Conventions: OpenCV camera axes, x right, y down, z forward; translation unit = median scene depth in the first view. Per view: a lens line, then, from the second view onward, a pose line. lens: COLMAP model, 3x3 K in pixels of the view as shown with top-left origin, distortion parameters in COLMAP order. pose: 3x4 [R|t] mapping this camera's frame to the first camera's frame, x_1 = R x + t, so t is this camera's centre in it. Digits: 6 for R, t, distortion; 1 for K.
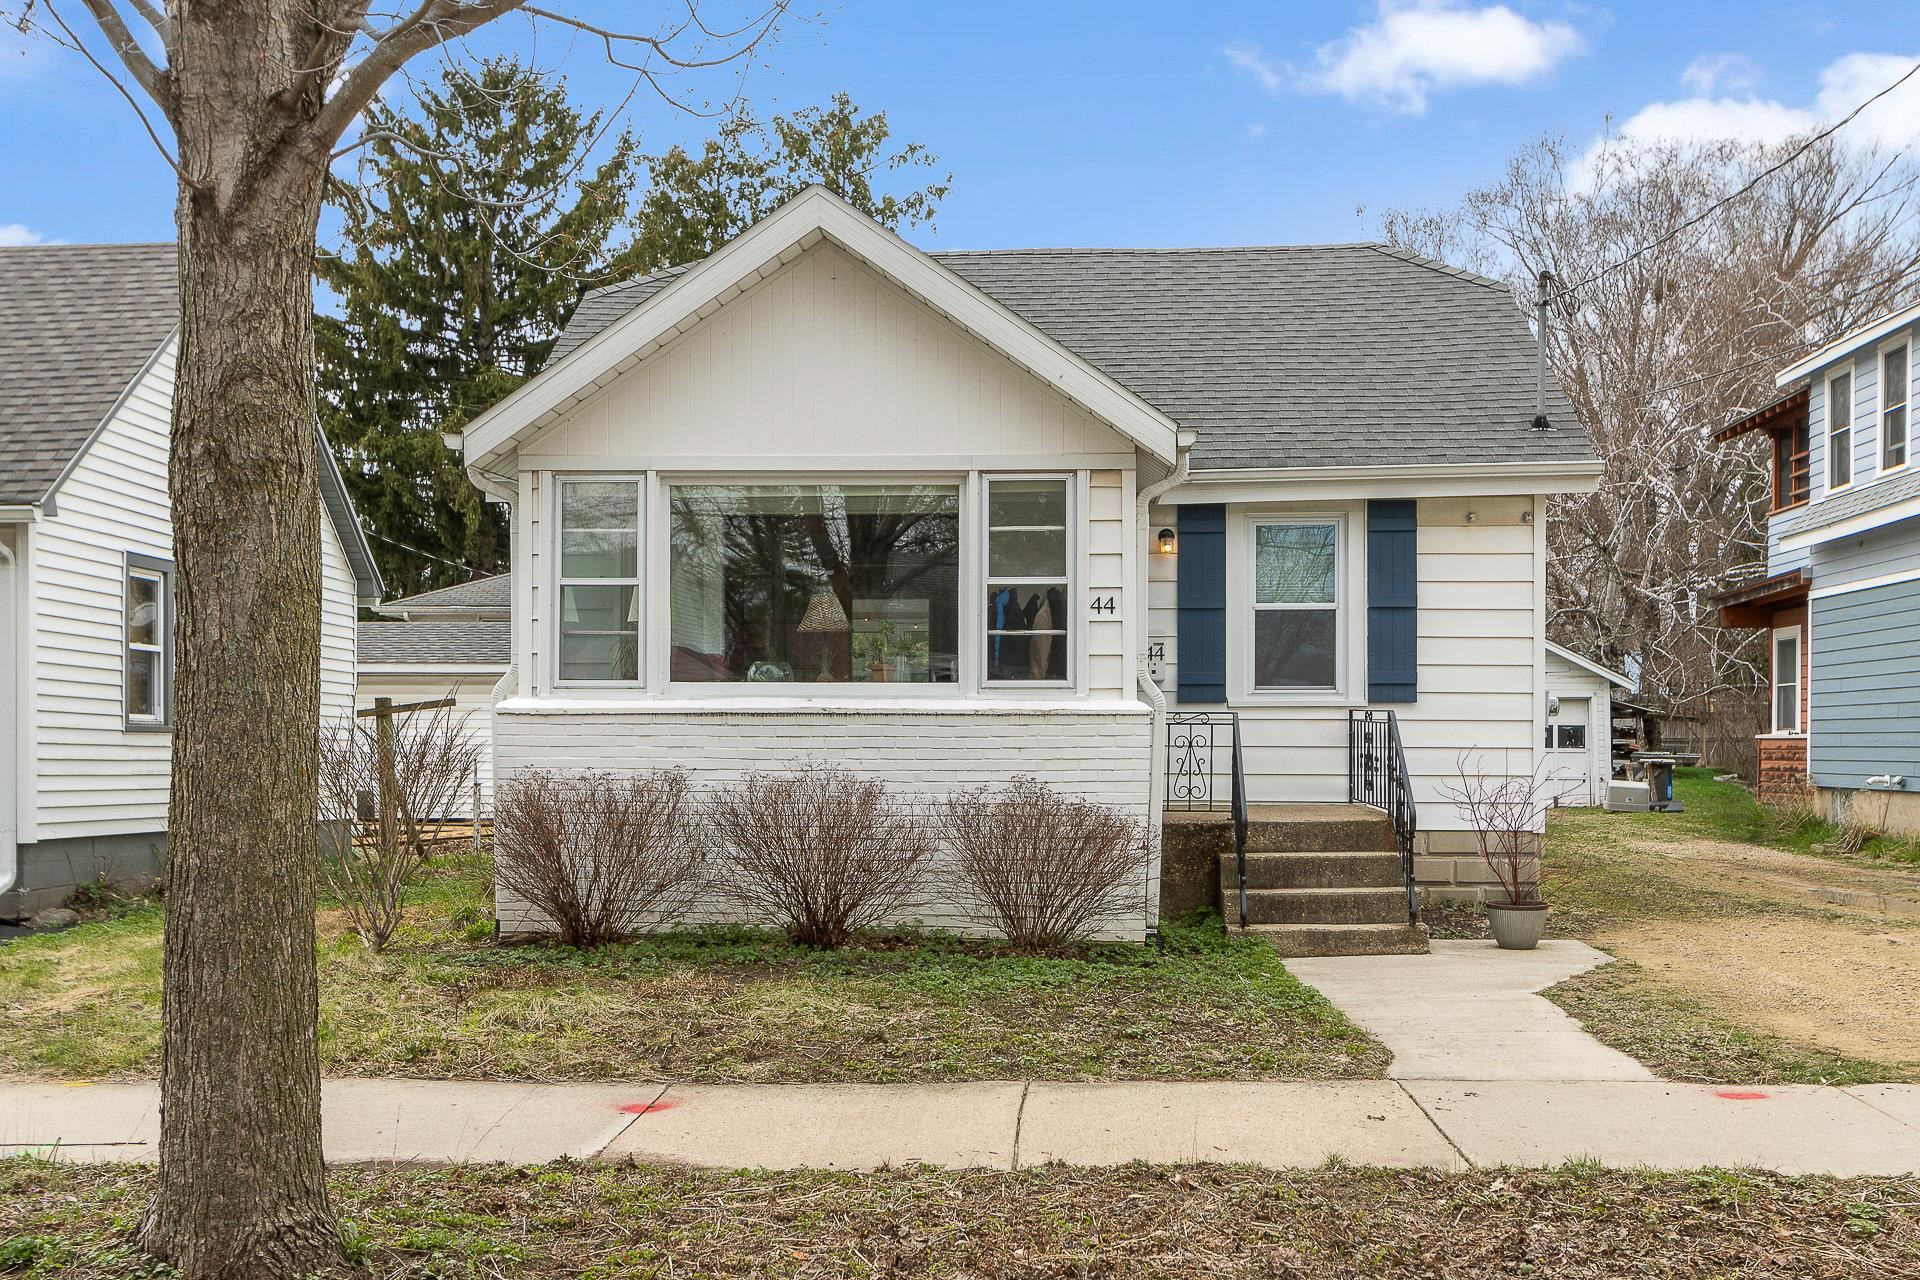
lens RADIAL K [[2158.1, 0, 510.7], [0, 2158.1, 738.3], [0, 0, 1]] dist [-0.007298, 0.139753]
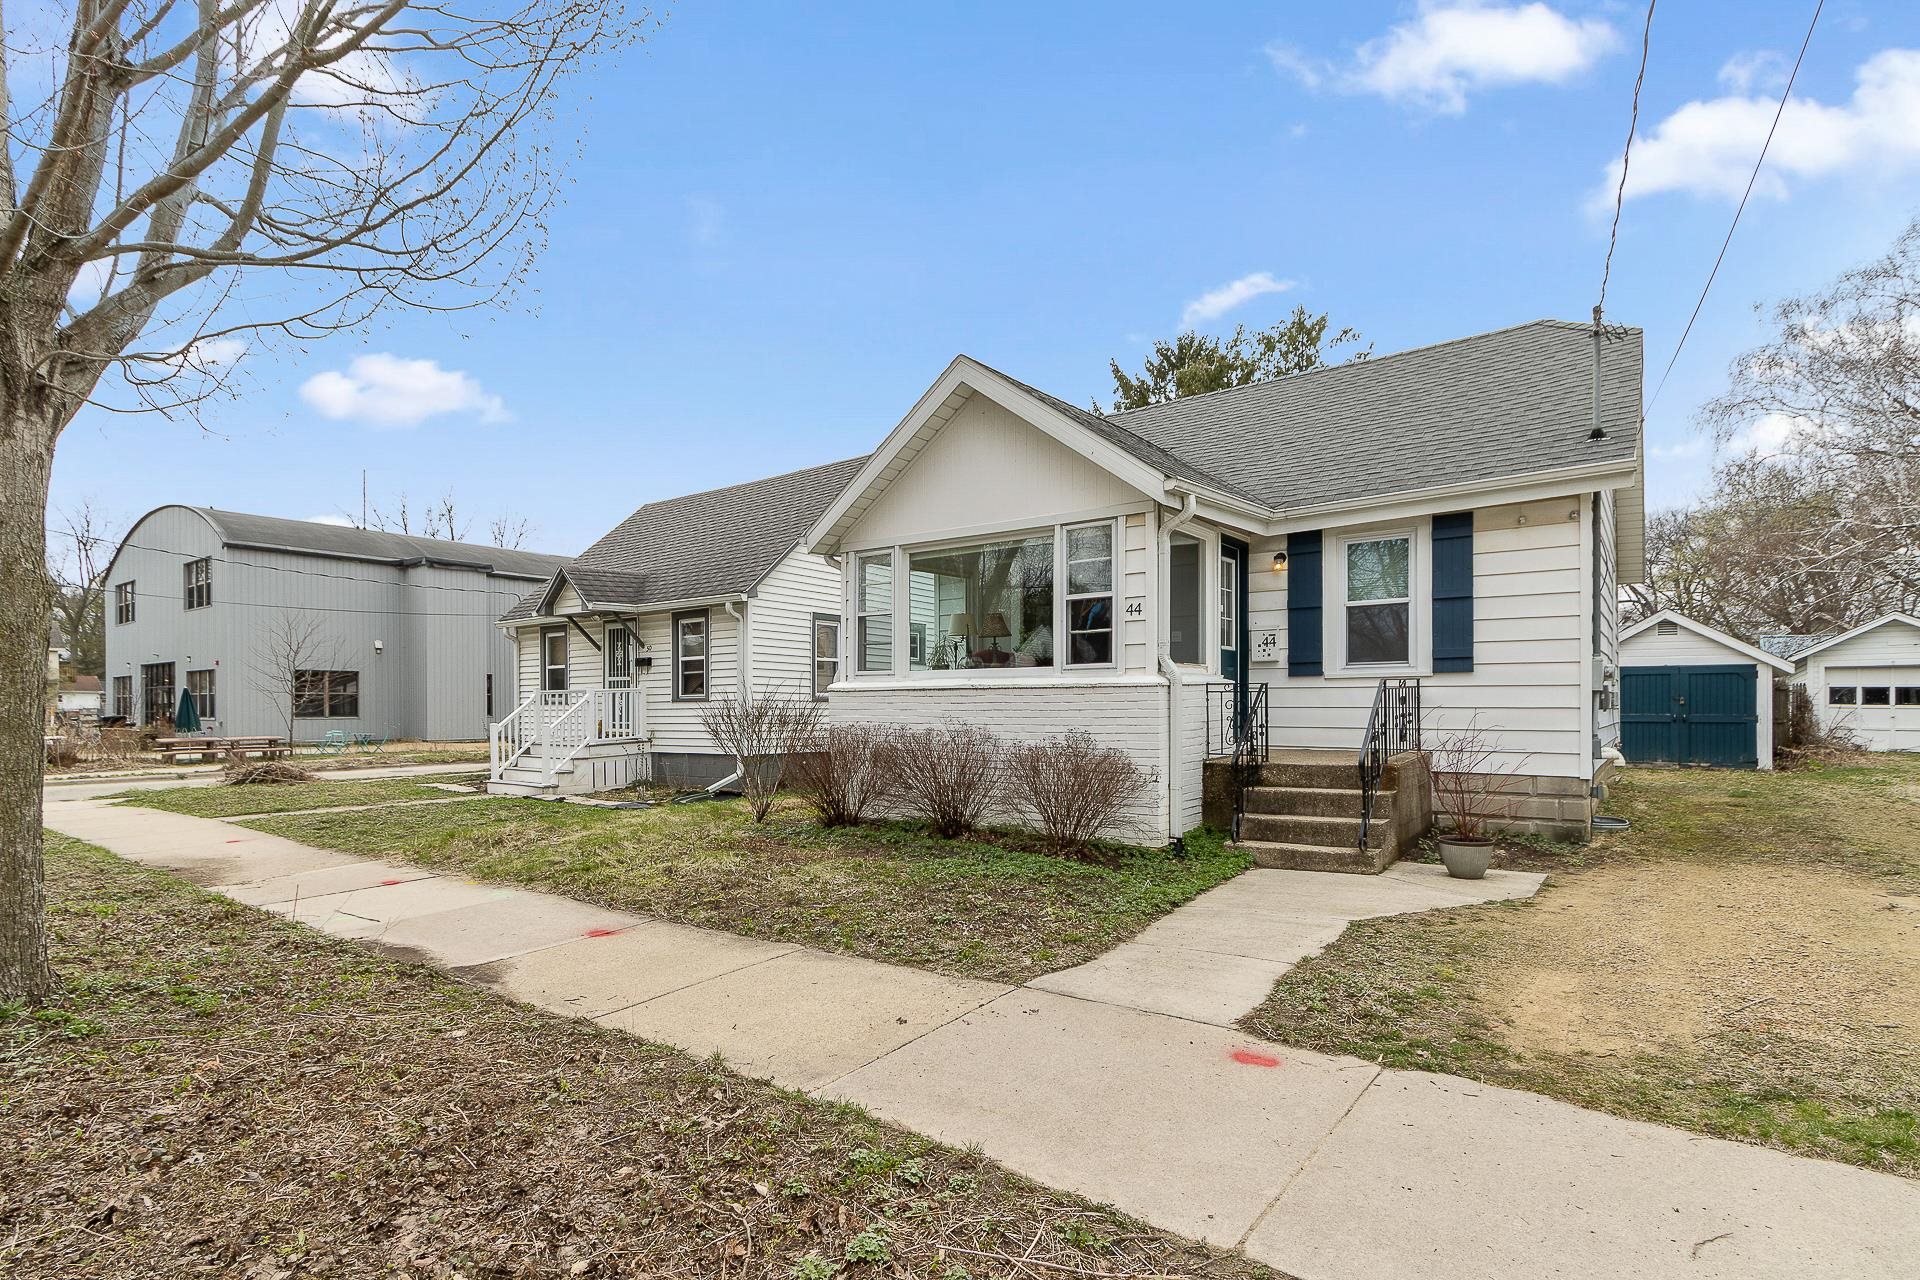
lens RADIAL K [[945.4, 0, 827.2], [0, 945.4, 712.0], [0, 0, 1]] dist [0.000594, -0.000090]
pose [[0.840489, -0.001835, -0.541825, 0.416174], [0.007282, 0.999942, 0.007910, -0.000407], [0.541780, -0.010594, 0.840454, 0.345147]]
